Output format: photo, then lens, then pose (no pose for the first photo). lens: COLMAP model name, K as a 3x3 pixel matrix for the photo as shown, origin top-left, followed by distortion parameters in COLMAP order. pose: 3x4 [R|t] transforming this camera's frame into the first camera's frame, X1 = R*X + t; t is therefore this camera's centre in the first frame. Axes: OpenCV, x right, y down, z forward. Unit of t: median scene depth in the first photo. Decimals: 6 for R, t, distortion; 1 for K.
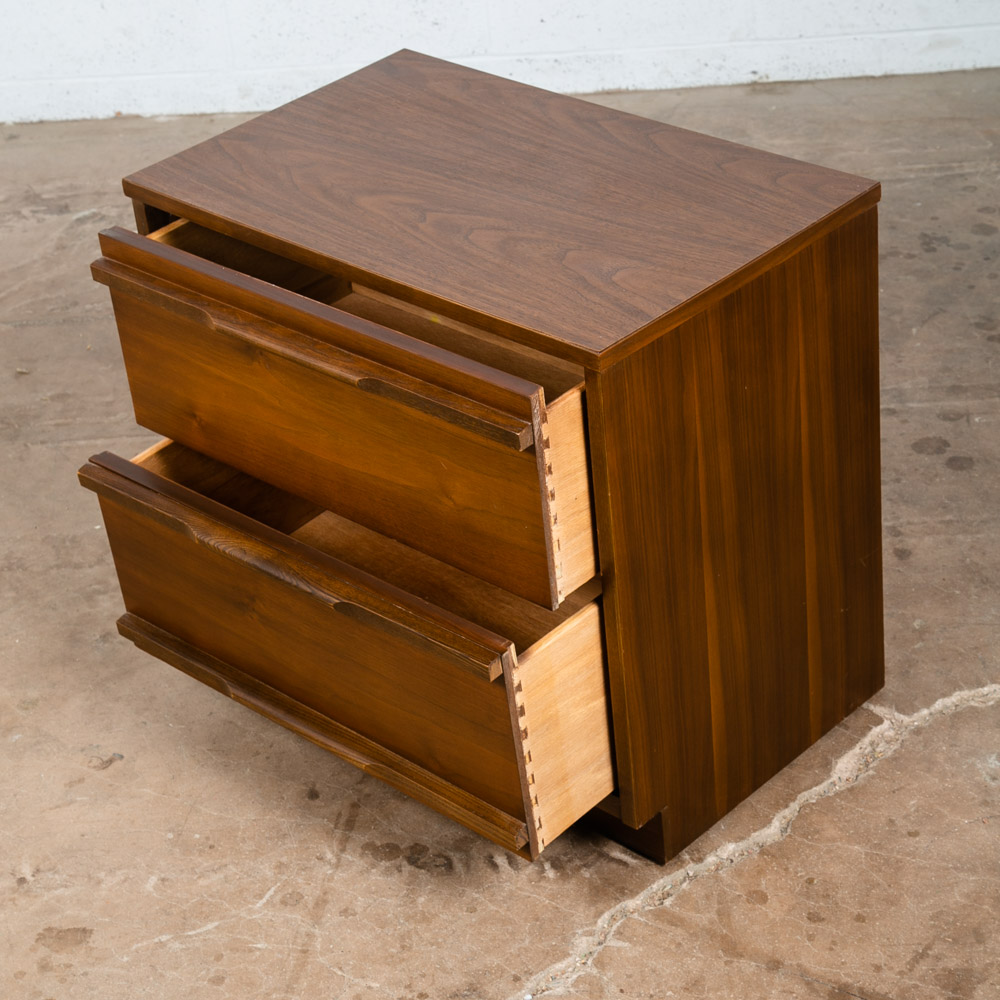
lens RADIAL K [[2469.6, 0, 498.2], [0, 2469.6, 439.8], [0, 0, 1]] dist [0.219021, -0.059215]
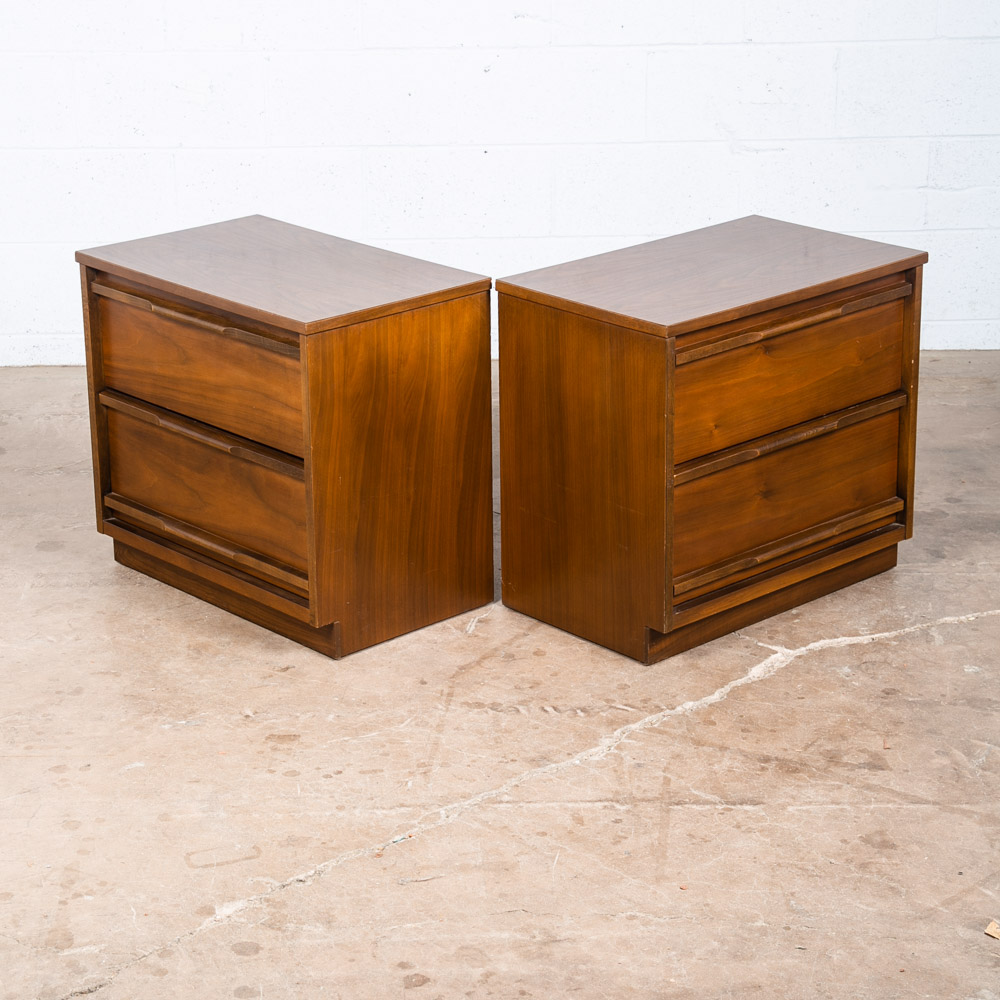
lens RADIAL K [[2510.6, 0, 486.9], [0, 2510.6, 464.8], [0, 0, 1]] dist [0.182218, 0.008019]
pose [[0.994899, 0.041508, 0.091938, -0.194252], [-0.022371, 0.979512, -0.200140, 0.339232], [-0.098362, 0.197062, 0.975444, -0.613162]]
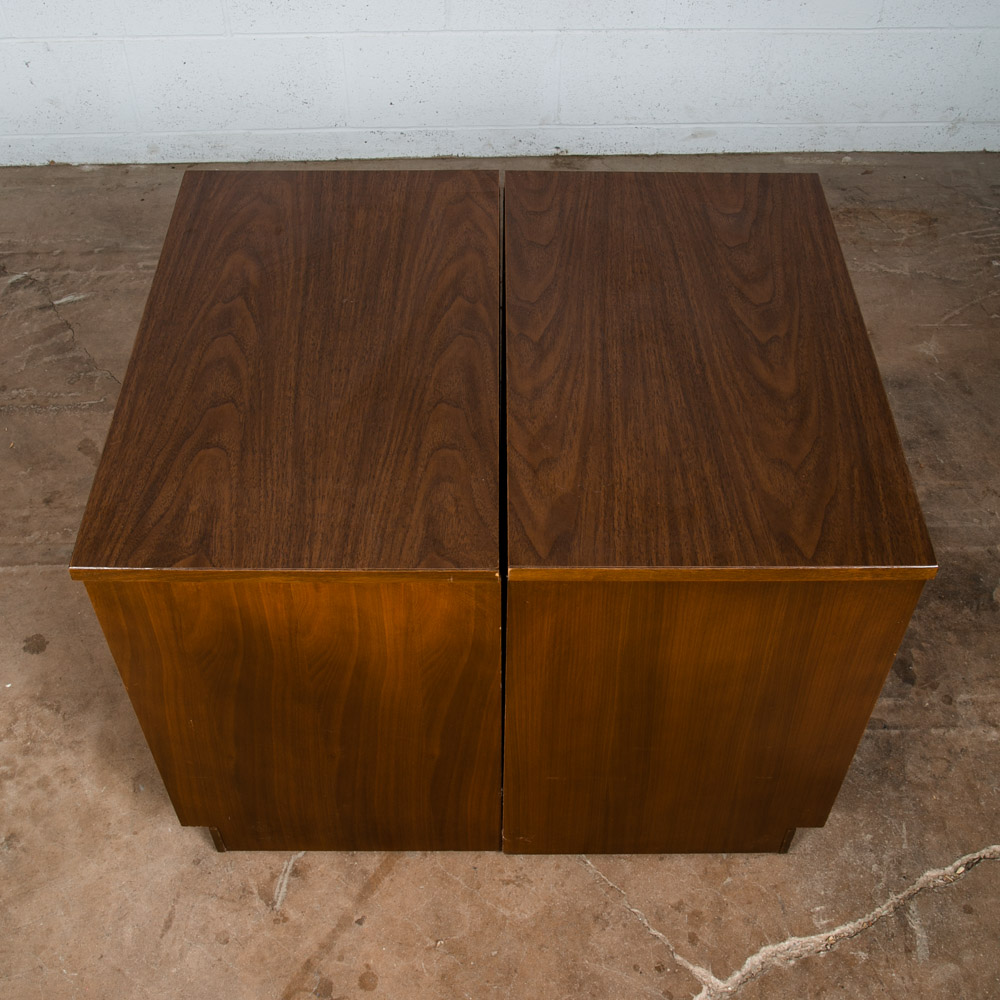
lens RADIAL K [[1267.5, 0, 498.3], [0, 1267.5, 470.0], [0, 0, 1]] dist [-0.072184, 0.063411]
pose [[0.993488, -0.002663, 0.113910, -0.002478], [-0.030307, 0.957537, 0.286715, -0.288796], [-0.109836, -0.288300, 0.951220, 0.560834]]
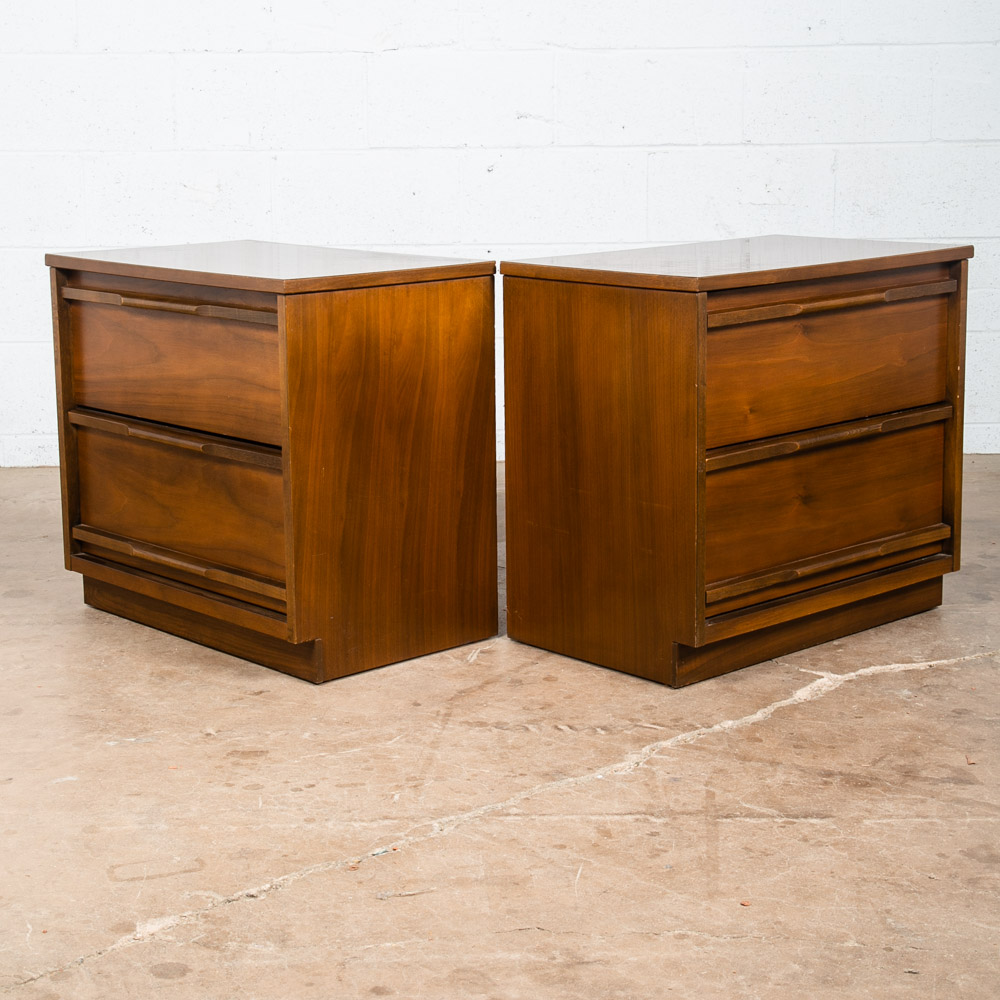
lens RADIAL K [[1960.3, 0, 476.3], [0, 1960.3, 457.8], [0, 0, 1]] dist [0.060838, 0.111545]
pose [[0.995393, 0.055189, 0.078408, -0.138979], [-0.025197, 0.939563, -0.341448, 0.397526], [-0.092513, 0.337900, 0.936624, -0.057866]]
